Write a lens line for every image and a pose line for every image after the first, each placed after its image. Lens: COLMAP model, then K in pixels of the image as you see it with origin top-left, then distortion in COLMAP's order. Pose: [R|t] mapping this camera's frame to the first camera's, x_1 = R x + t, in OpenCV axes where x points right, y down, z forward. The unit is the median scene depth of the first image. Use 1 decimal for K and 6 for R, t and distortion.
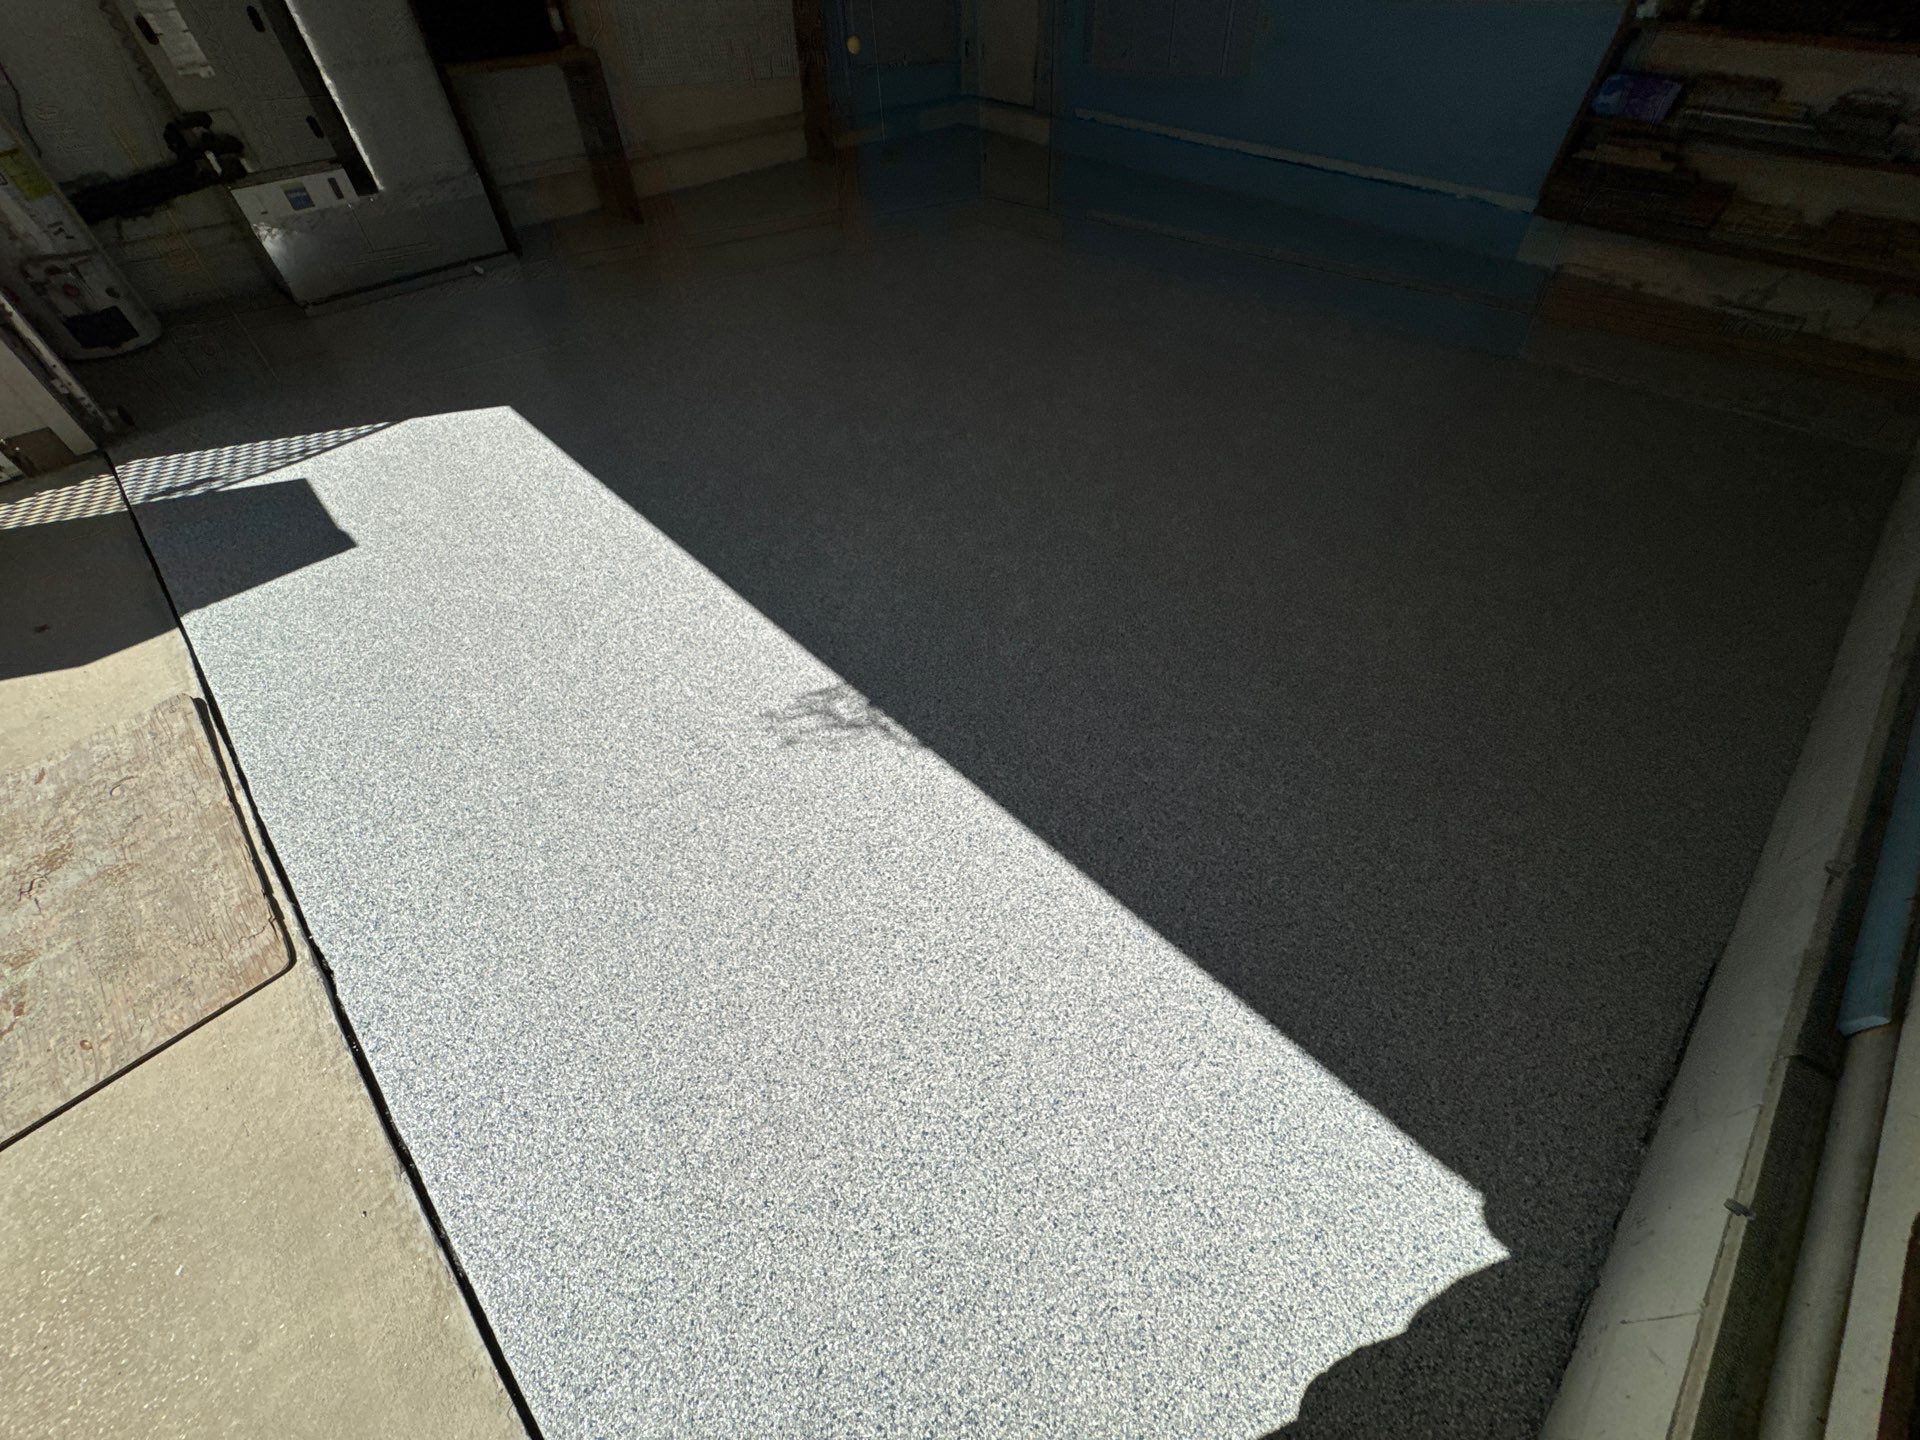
lens RADIAL K [[765.5, 0, 960.0], [0, 765.5, 720.0], [0, 0, 1]] dist [0.000254, -0.000254]
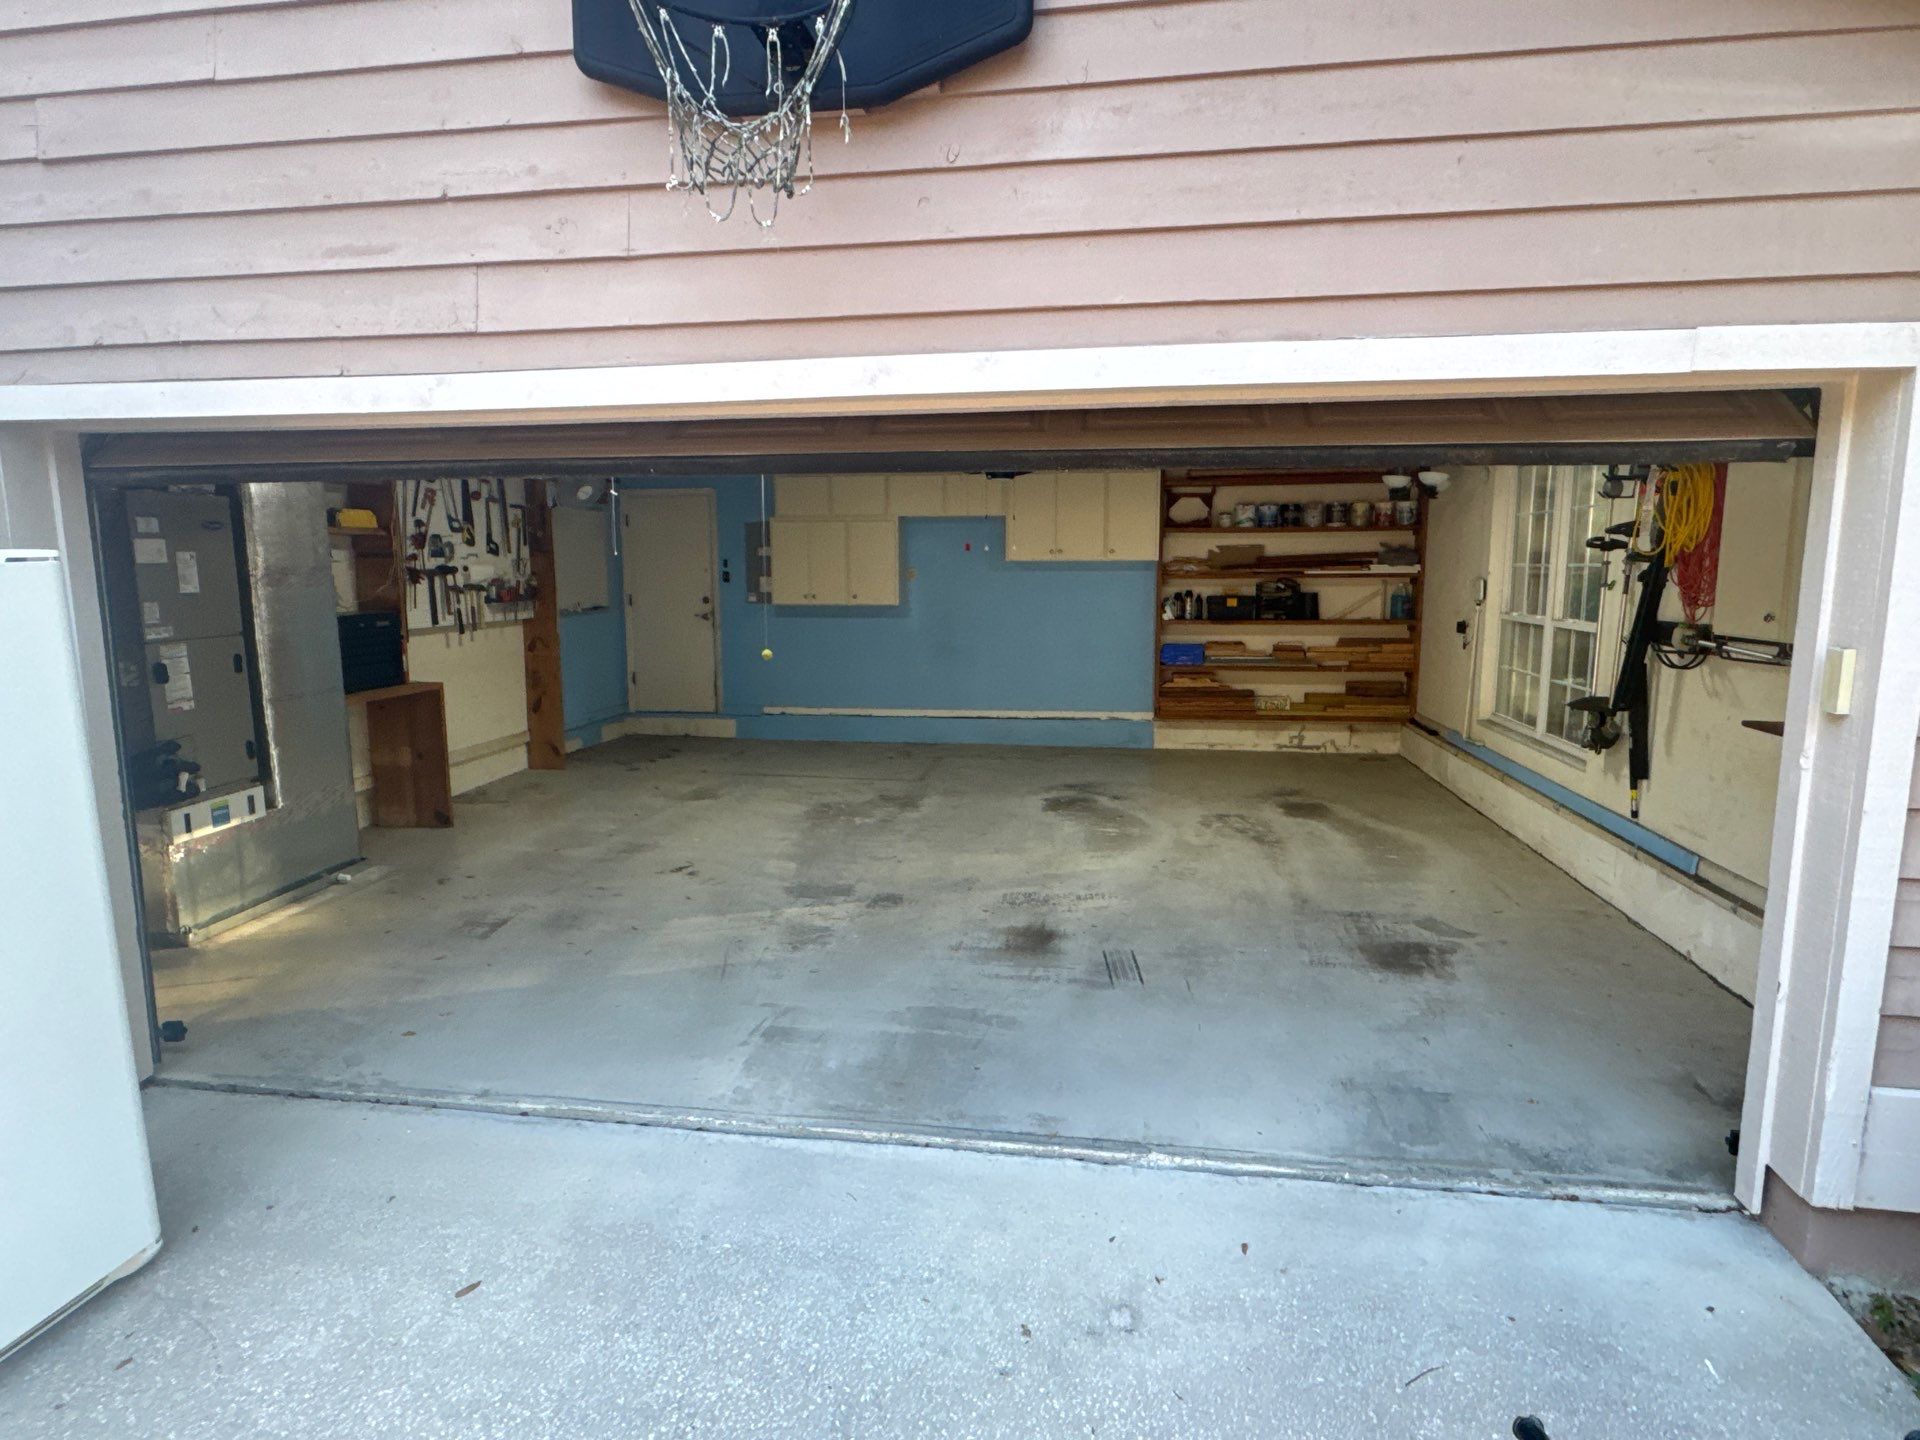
lens RADIAL K [[1069.7, 0, 960.0], [0, 1069.7, 720.0], [0, 0, 1]] dist [-0.000821, -0.000506]
pose [[0.800777, -0.090047, 0.592155, -0.990104], [0.452860, 0.738069, -0.500172, 0.252987], [-0.392012, 0.668690, 0.631808, -0.190966]]
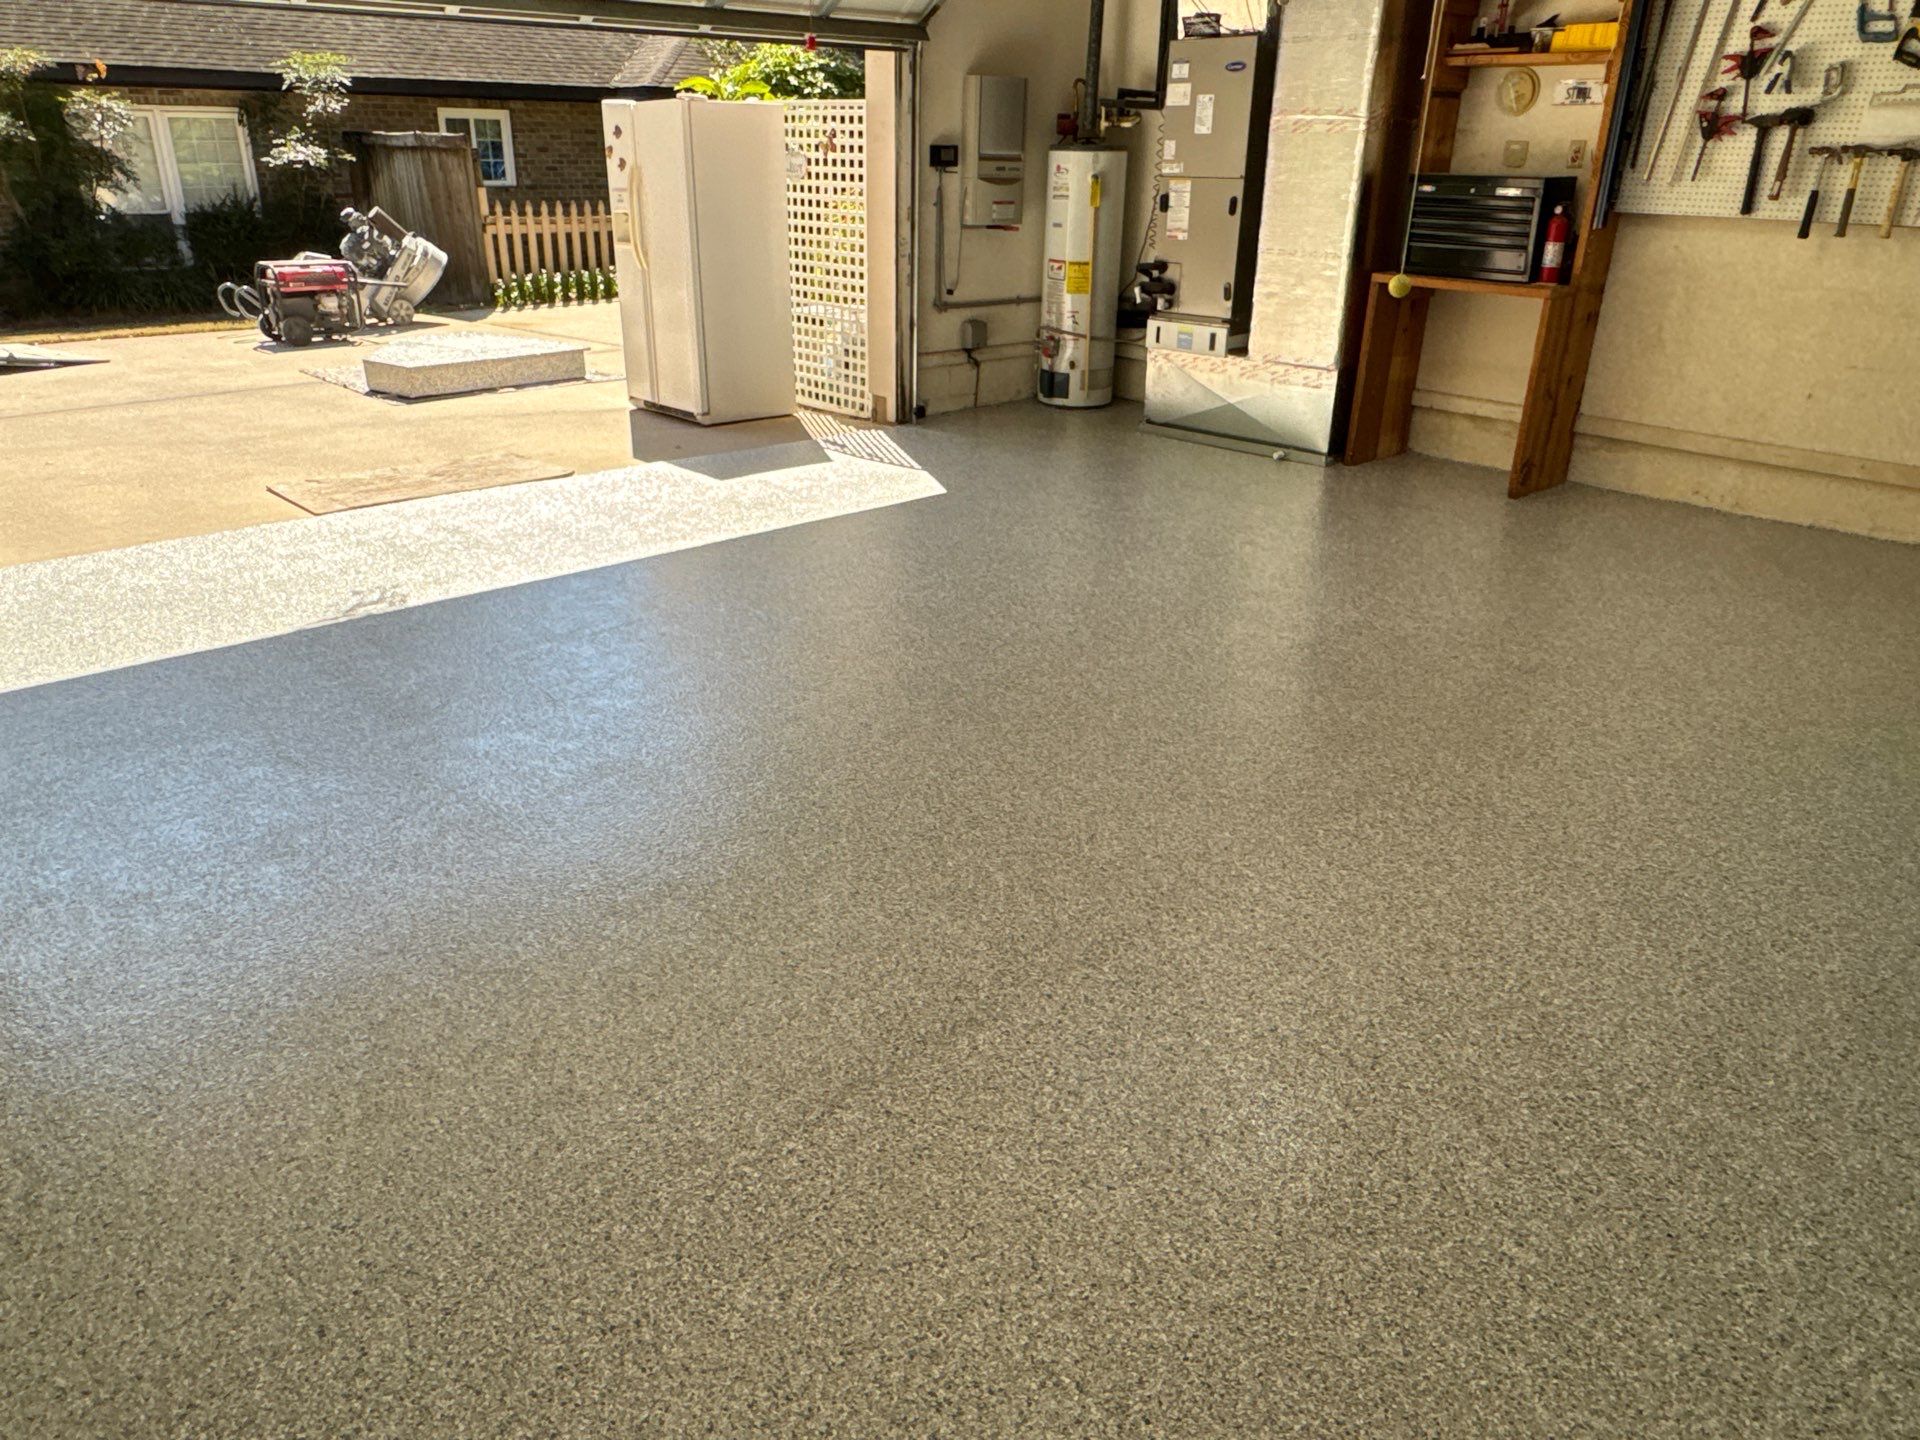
lens RADIAL K [[1341.1, 0, 960.0], [0, 1341.1, 720.0], [0, 0, 1]] dist [0.006093, -0.001665]
pose [[-0.042060, 0.395769, -0.917386, 1.094329], [-0.760409, 0.582914, 0.286338, -0.737750], [0.648081, 0.709633, 0.276429, 0.737518]]
